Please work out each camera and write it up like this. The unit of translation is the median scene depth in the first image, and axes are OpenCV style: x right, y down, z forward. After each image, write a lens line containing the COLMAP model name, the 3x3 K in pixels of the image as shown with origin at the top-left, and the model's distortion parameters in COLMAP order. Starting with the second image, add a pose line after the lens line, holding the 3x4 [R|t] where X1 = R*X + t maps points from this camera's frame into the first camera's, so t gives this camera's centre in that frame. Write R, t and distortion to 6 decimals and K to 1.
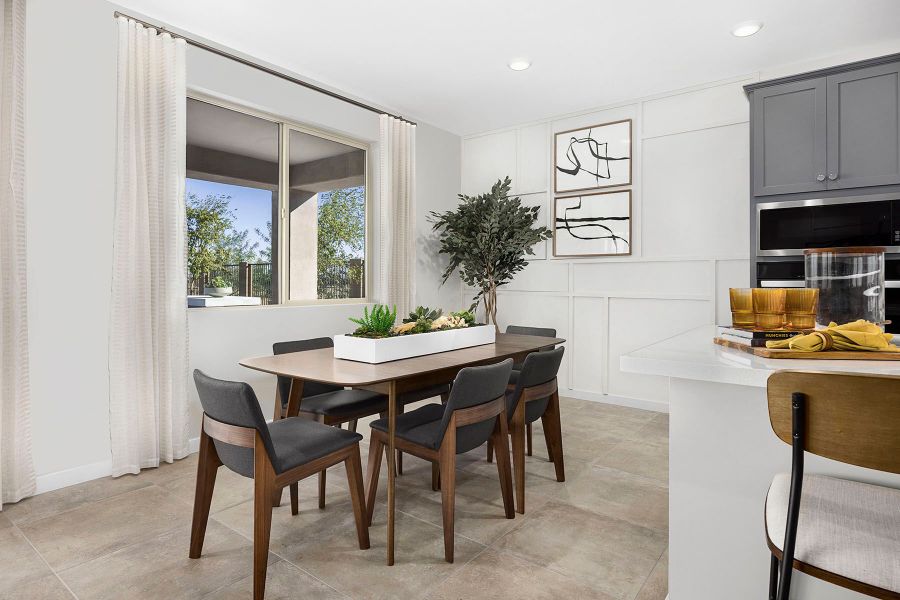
lens RADIAL K [[500.7, 0, 450.7], [0, 500.7, 283.1], [0, 0, 1]] dist [0.000279, 0.000035]
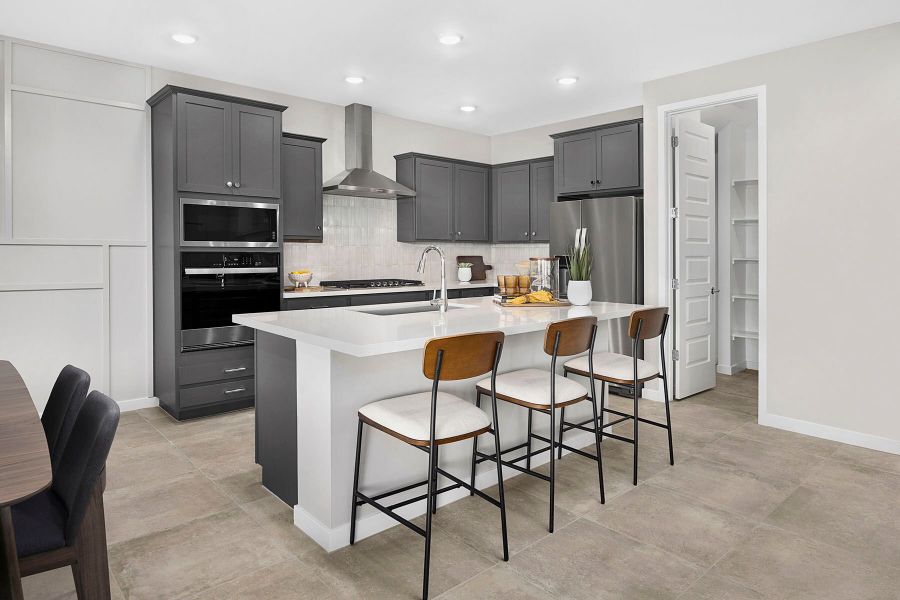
lens RADIAL K [[547.6, 0, 448.0], [0, 547.6, 256.5], [0, 0, 1]] dist [0.001689, -0.001224]
pose [[0.174377, -0.016715, 0.984537, -0.334043], [-0.003722, 0.999838, 0.017634, -0.039719], [-0.984672, -0.006739, 0.174287, 0.162628]]
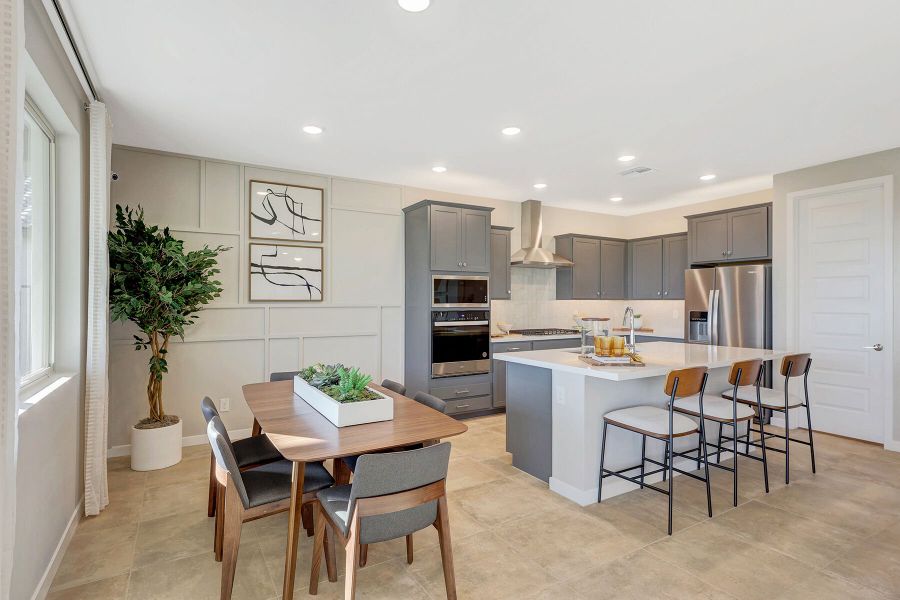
lens RADIAL K [[461.8, 0, 449.2], [0, 461.8, 303.4], [0, 0, 1]] dist [-0.000010, 0.000446]
pose [[0.362493, -0.010094, 0.931932, -0.554213], [0.004155, 0.999949, 0.009215, -0.057714], [-0.931977, 0.000532, 0.362516, 0.299098]]
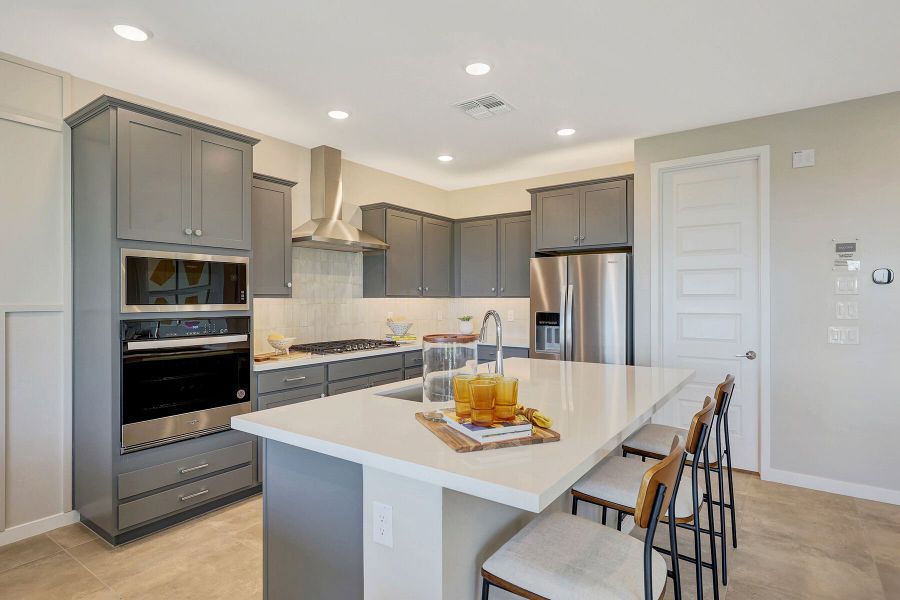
lens RADIAL K [[484.1, 0, 450.2], [0, 484.1, 294.4], [0, 0, 1]] dist [0.007756, 0.001381]
pose [[-0.042553, 0.002411, 0.999091, -0.144306], [0.004250, 0.999988, -0.002232, -0.057776], [-0.999085, 0.004151, -0.042563, 0.366937]]
